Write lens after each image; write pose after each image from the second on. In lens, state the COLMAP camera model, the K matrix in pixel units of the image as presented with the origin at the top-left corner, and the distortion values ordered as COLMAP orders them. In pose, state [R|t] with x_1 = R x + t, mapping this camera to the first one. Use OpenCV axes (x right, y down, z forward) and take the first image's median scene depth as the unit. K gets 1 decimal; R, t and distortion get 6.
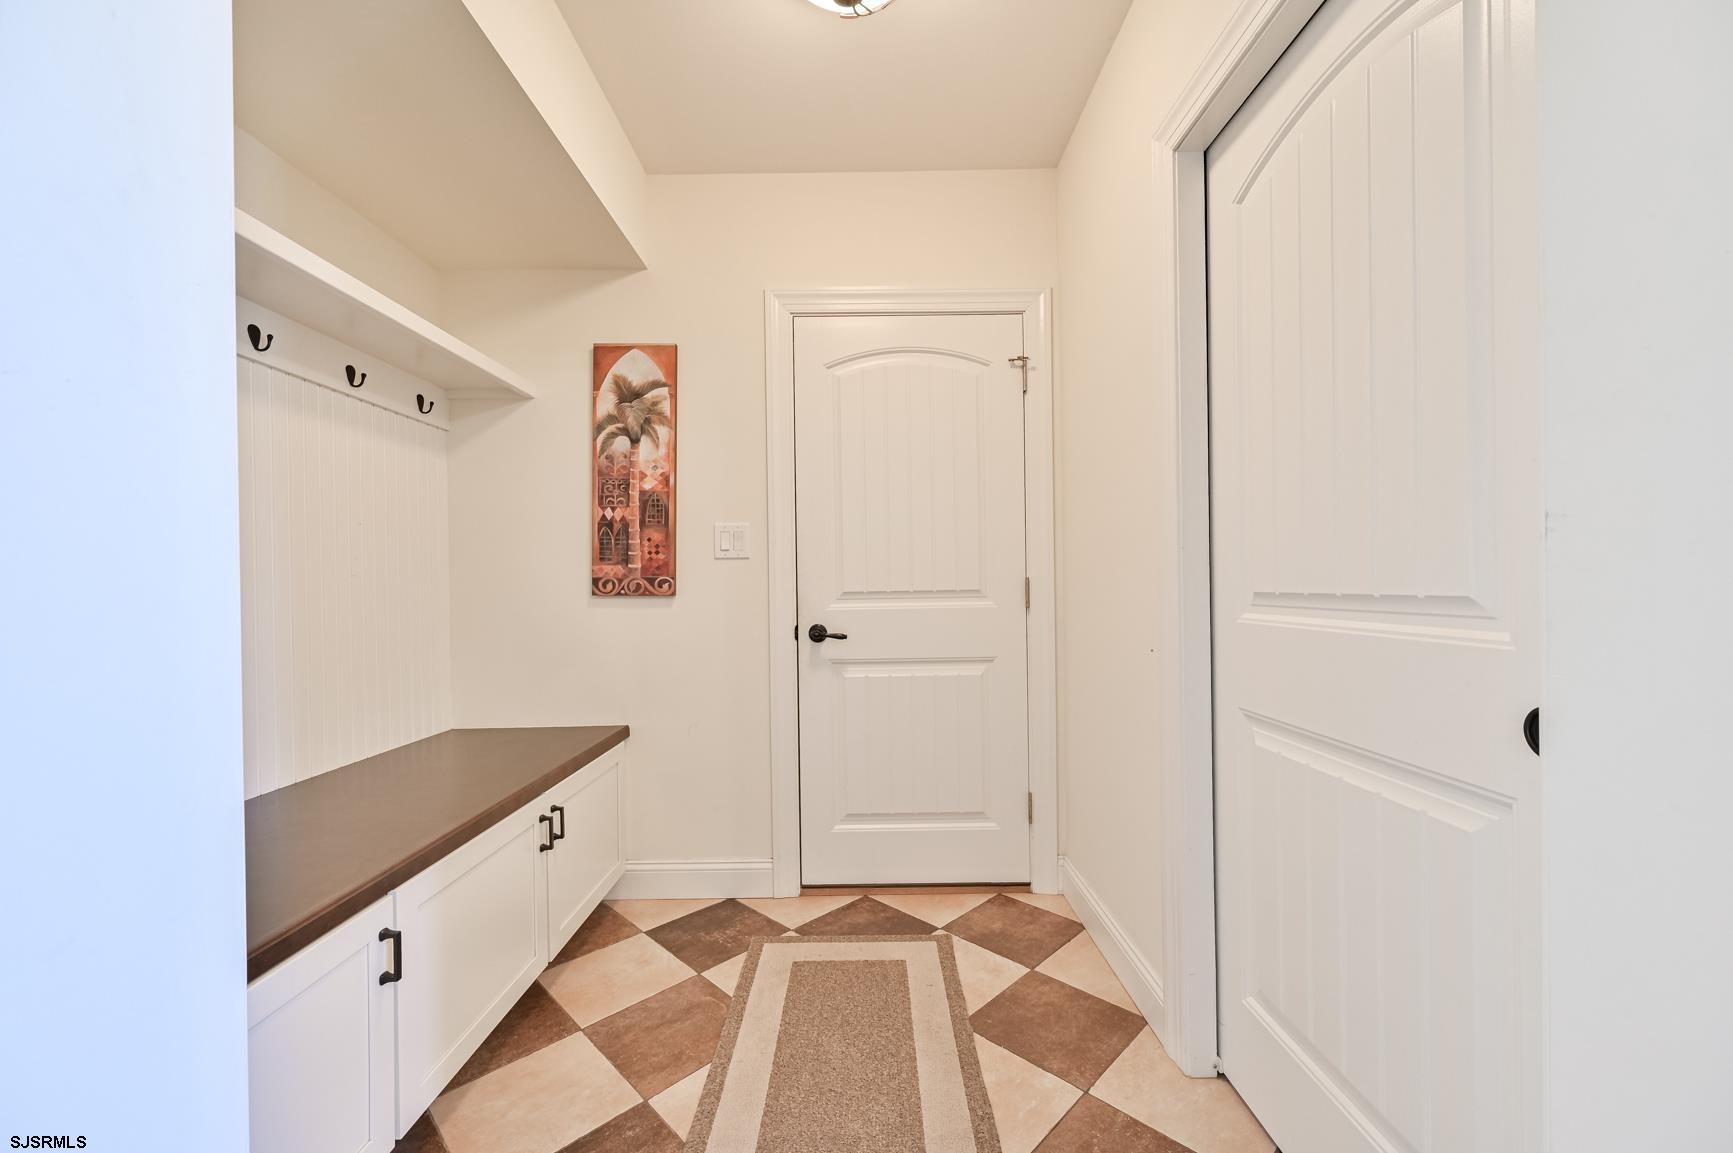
lens RADIAL K [[689.4, 0, 867.2], [0, 689.4, 583.3], [0, 0, 1]] dist [-0.000355, 0.000116]
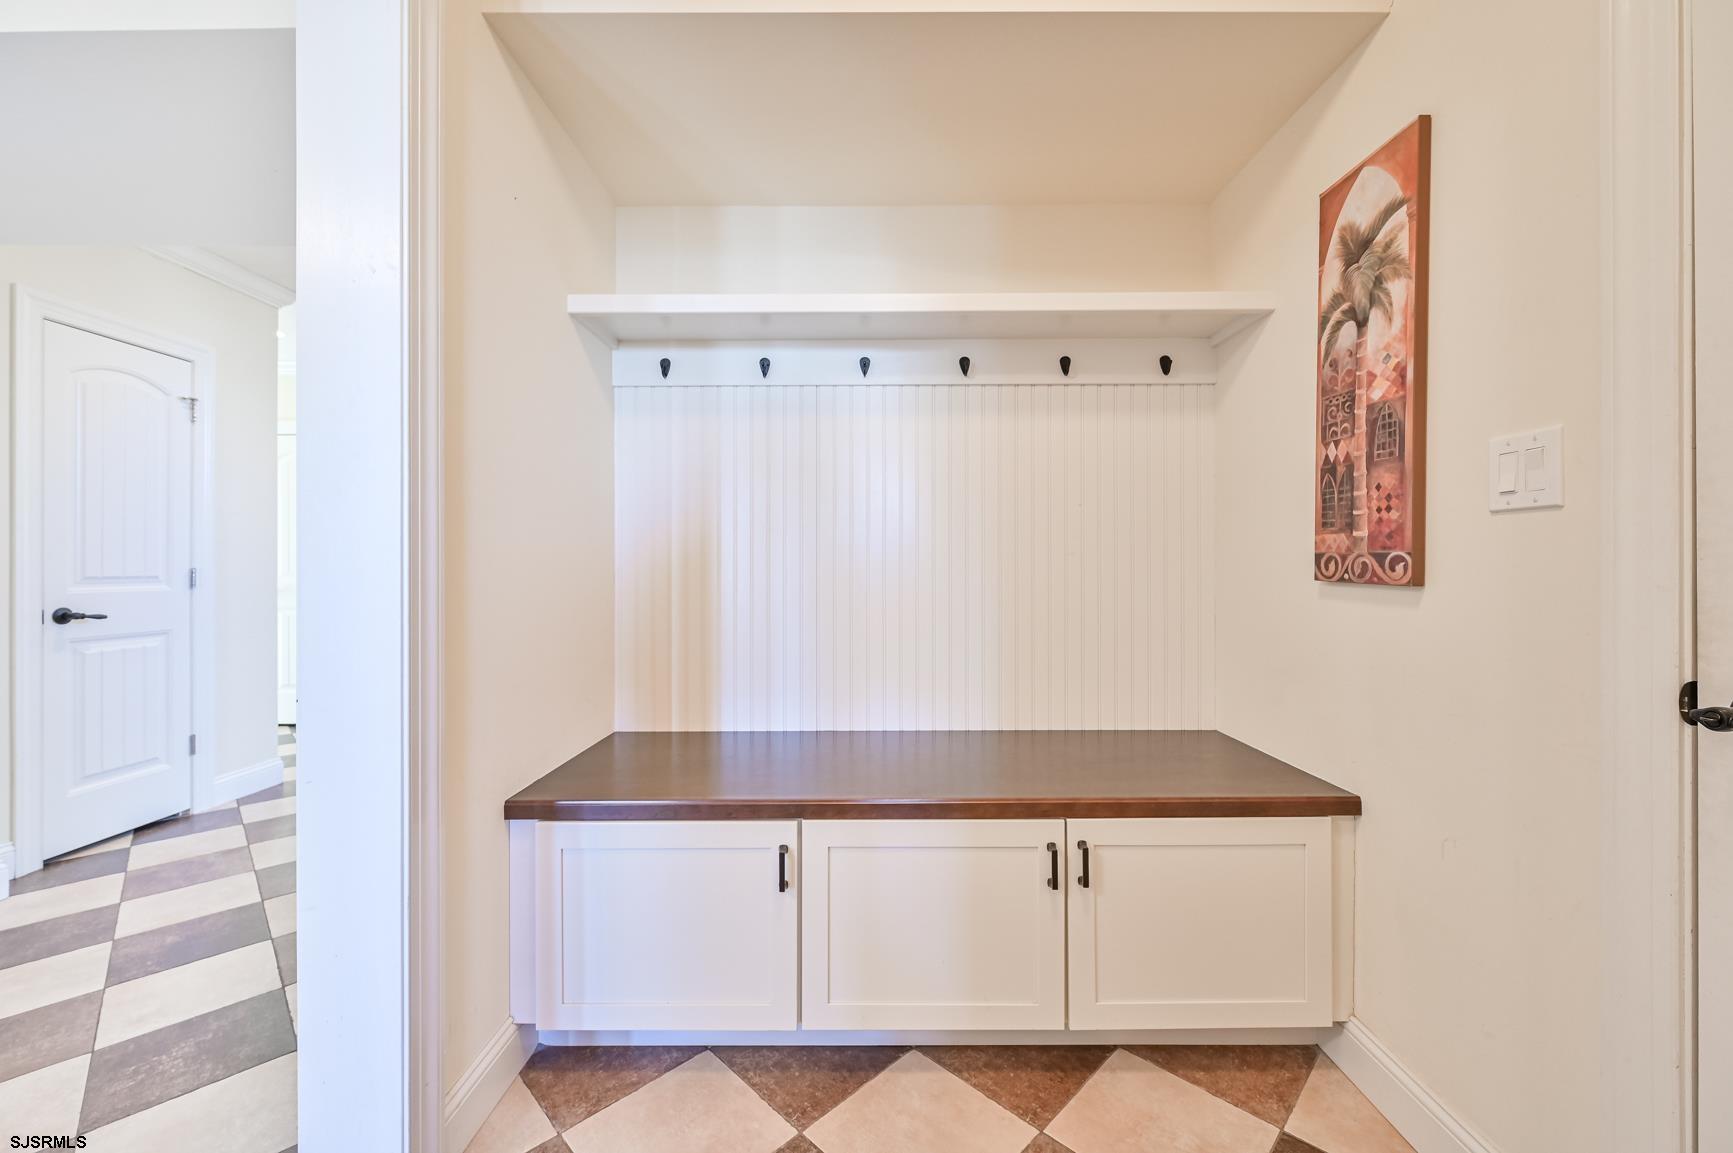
lens RADIAL K [[689.4, 0, 868.2], [0, 689.4, 563.0], [0, 0, 1]] dist [-0.000355, 0.000116]
pose [[-0.001463, 0.009285, -0.999956, 0.260401], [0.002590, 0.999954, 0.009281, -0.006283], [0.999996, -0.002576, -0.001487, 0.574502]]
